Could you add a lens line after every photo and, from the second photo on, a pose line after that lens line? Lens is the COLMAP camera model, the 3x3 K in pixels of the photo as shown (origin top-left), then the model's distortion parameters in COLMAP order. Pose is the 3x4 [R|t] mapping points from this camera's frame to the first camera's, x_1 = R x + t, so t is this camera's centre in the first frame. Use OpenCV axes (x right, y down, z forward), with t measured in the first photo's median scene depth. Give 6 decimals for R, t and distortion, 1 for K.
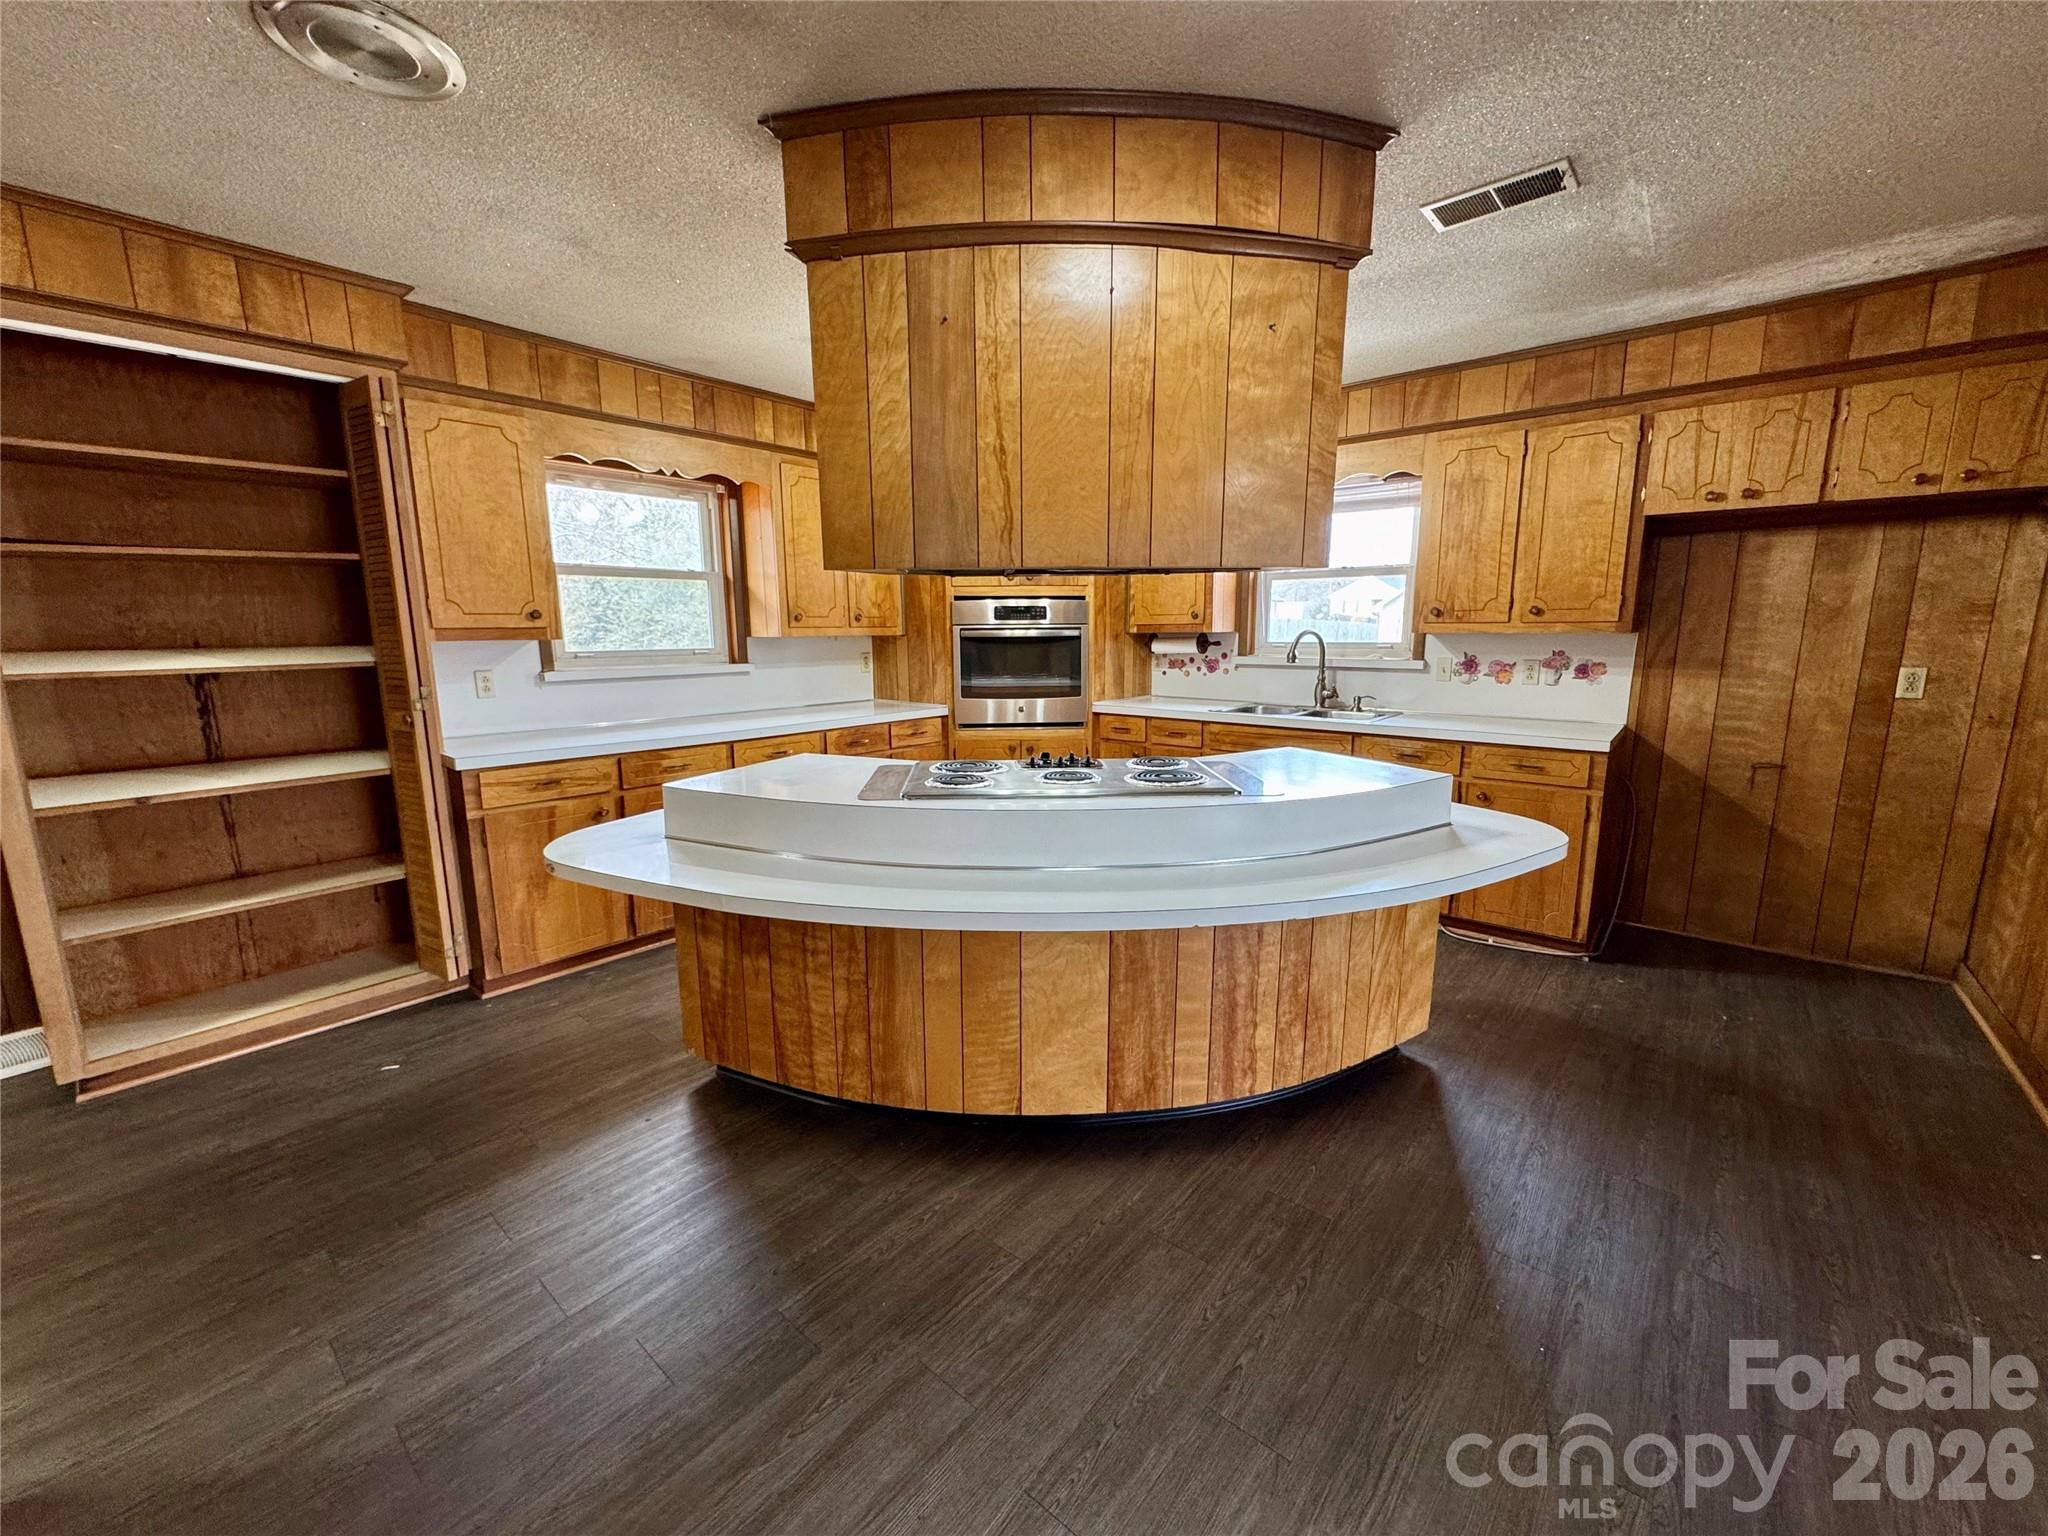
lens RADIAL K [[814.8, 0, 1020.9], [0, 814.8, 770.4], [0, 0, 1]] dist [-0.003259, 0.000017]
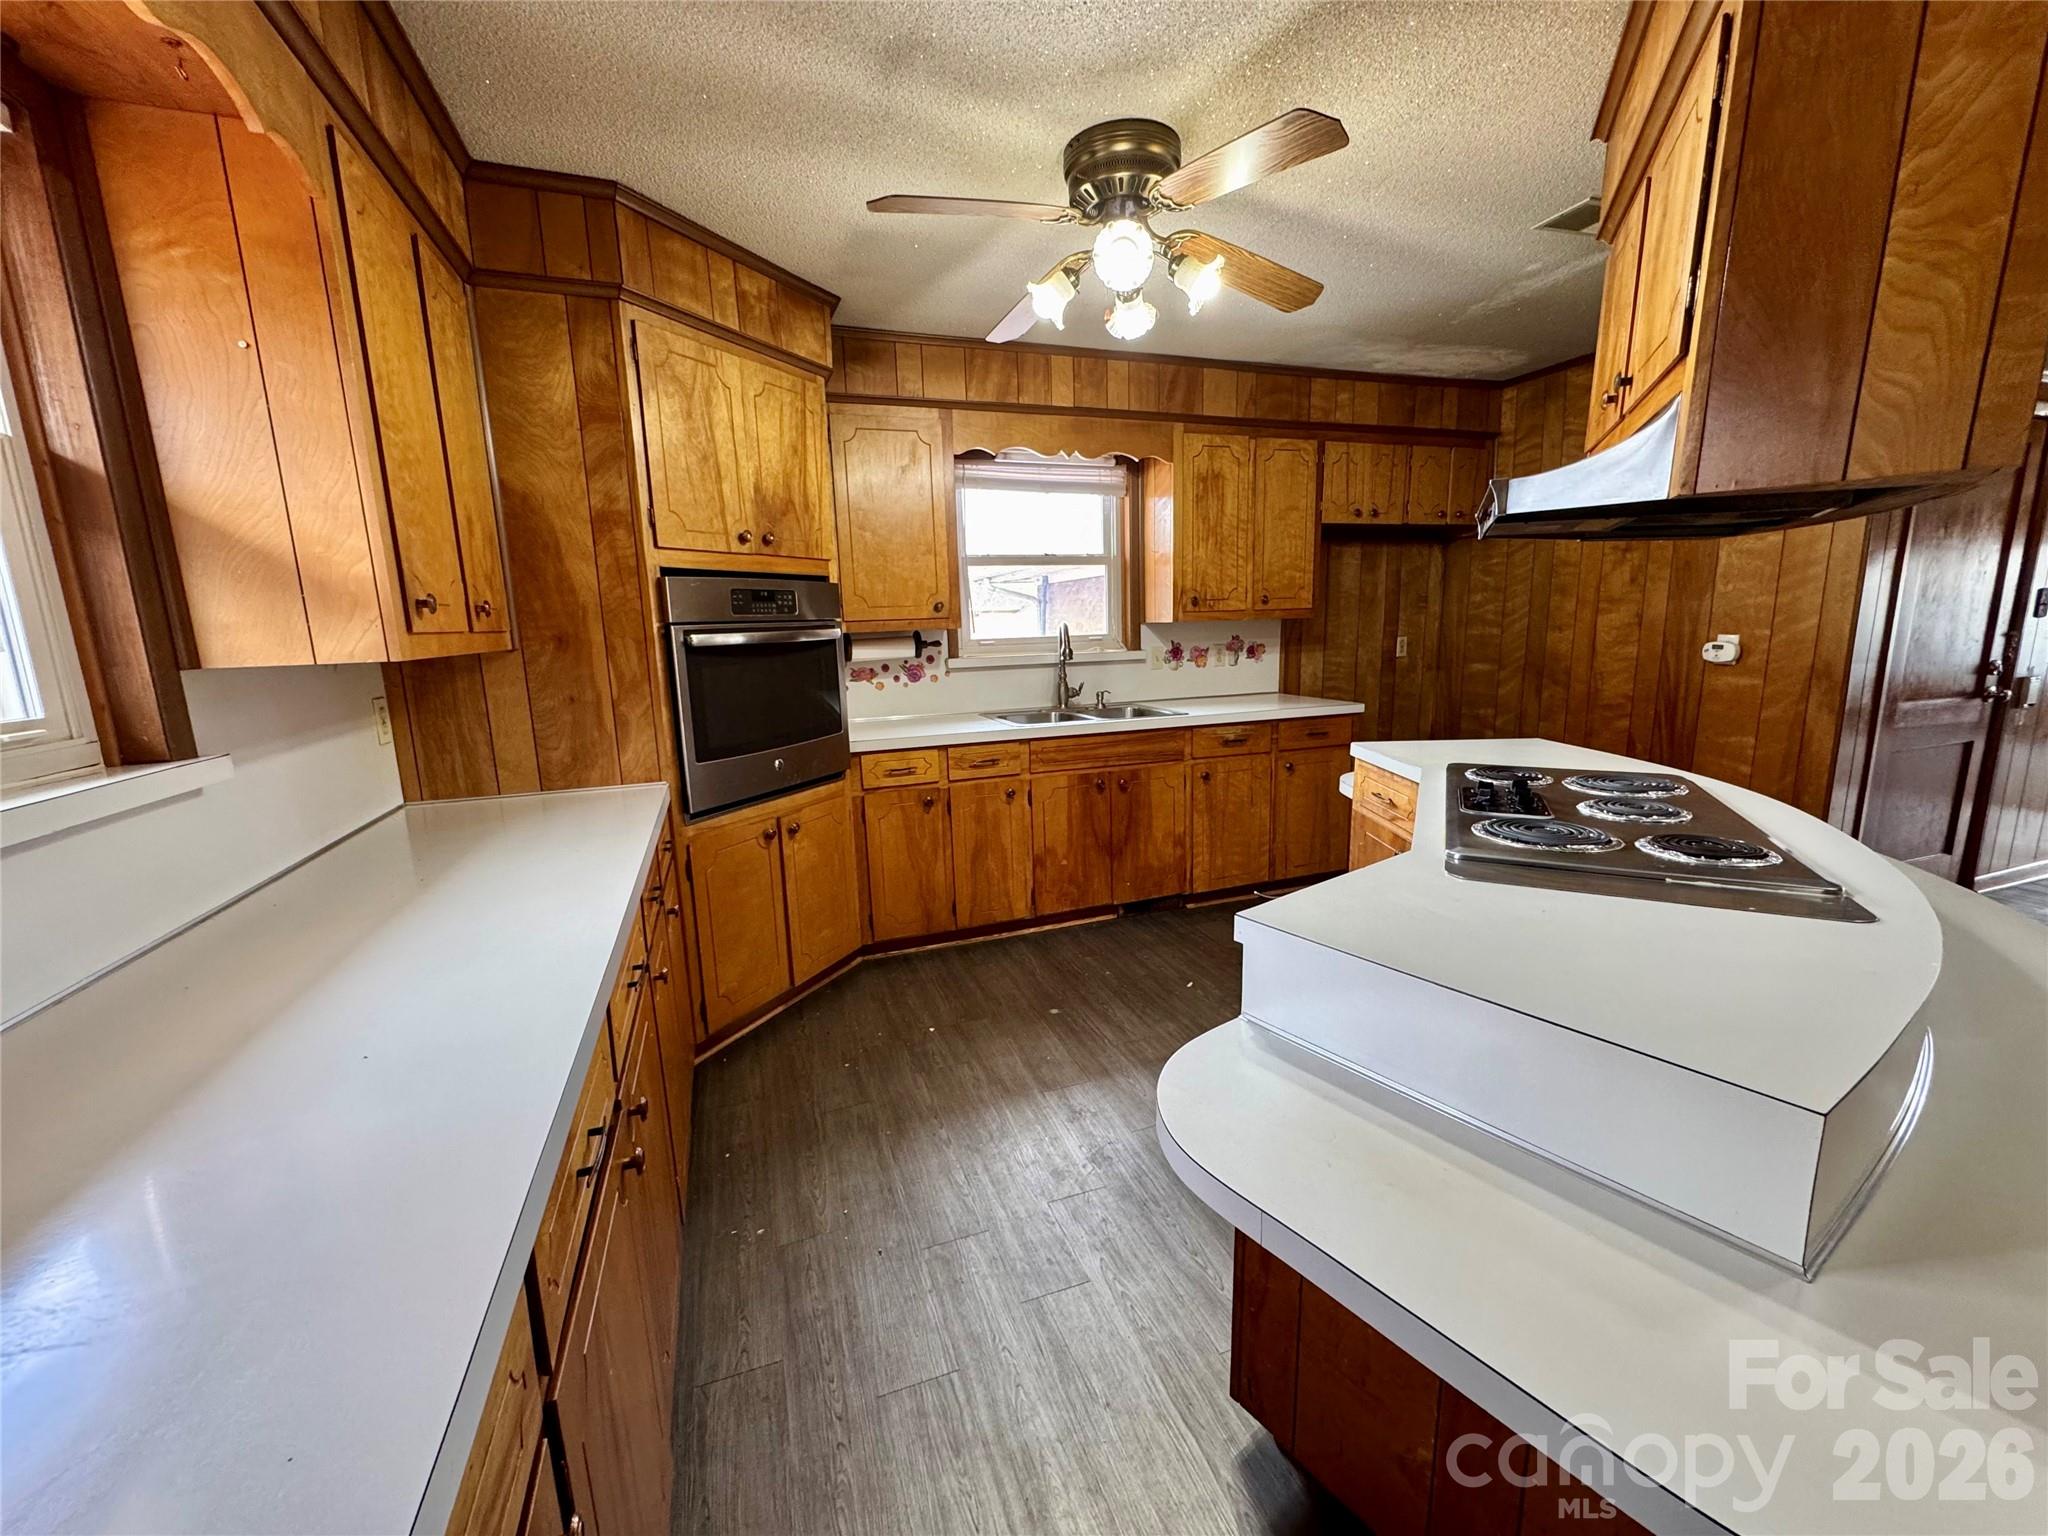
lens RADIAL K [[817.3, 0, 1023.7], [0, 817.3, 771.3], [0, 0, 1]] dist [-0.001207, -0.000088]
pose [[0.495218, -0.167665, 0.852436, -0.628318], [0.176297, 0.980180, 0.090371, -0.141137], [-0.850693, 0.105528, 0.514962, 0.826281]]
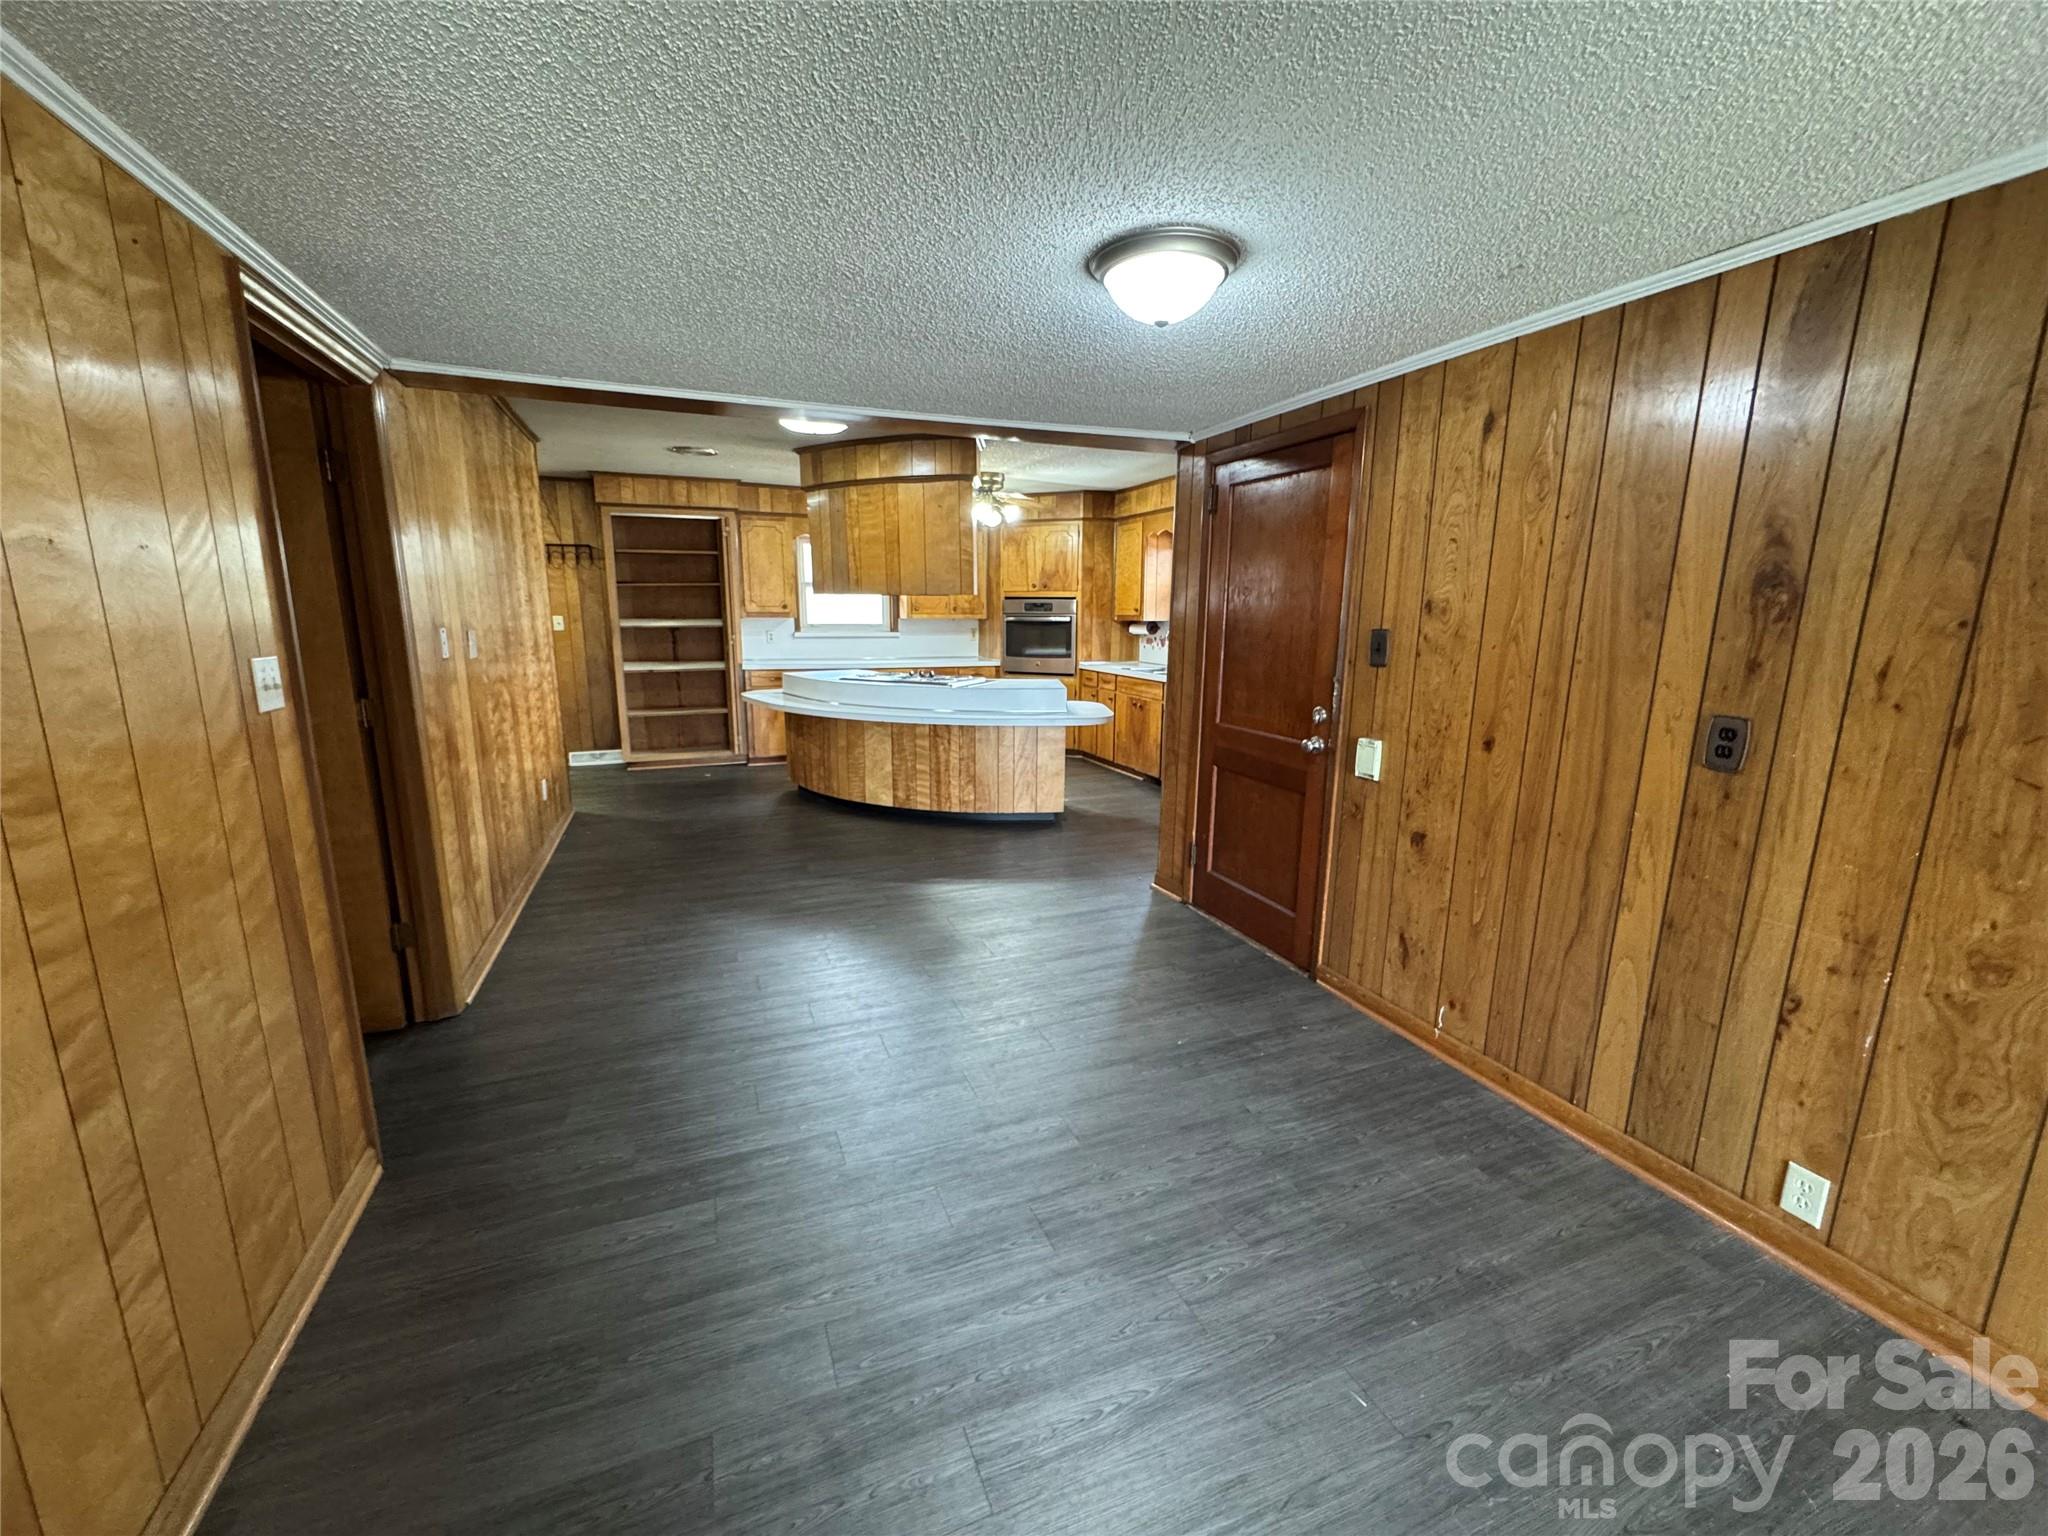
lens RADIAL K [[814.8, 0, 1020.9], [0, 814.8, 770.4], [0, 0, 1]] dist [-0.003259, 0.000017]
pose [[0.886337, 0.102695, -0.451509, 1.140455], [-0.093258, 0.994705, 0.043174, 0.112448], [0.453552, 0.003840, 0.891221, -0.784851]]
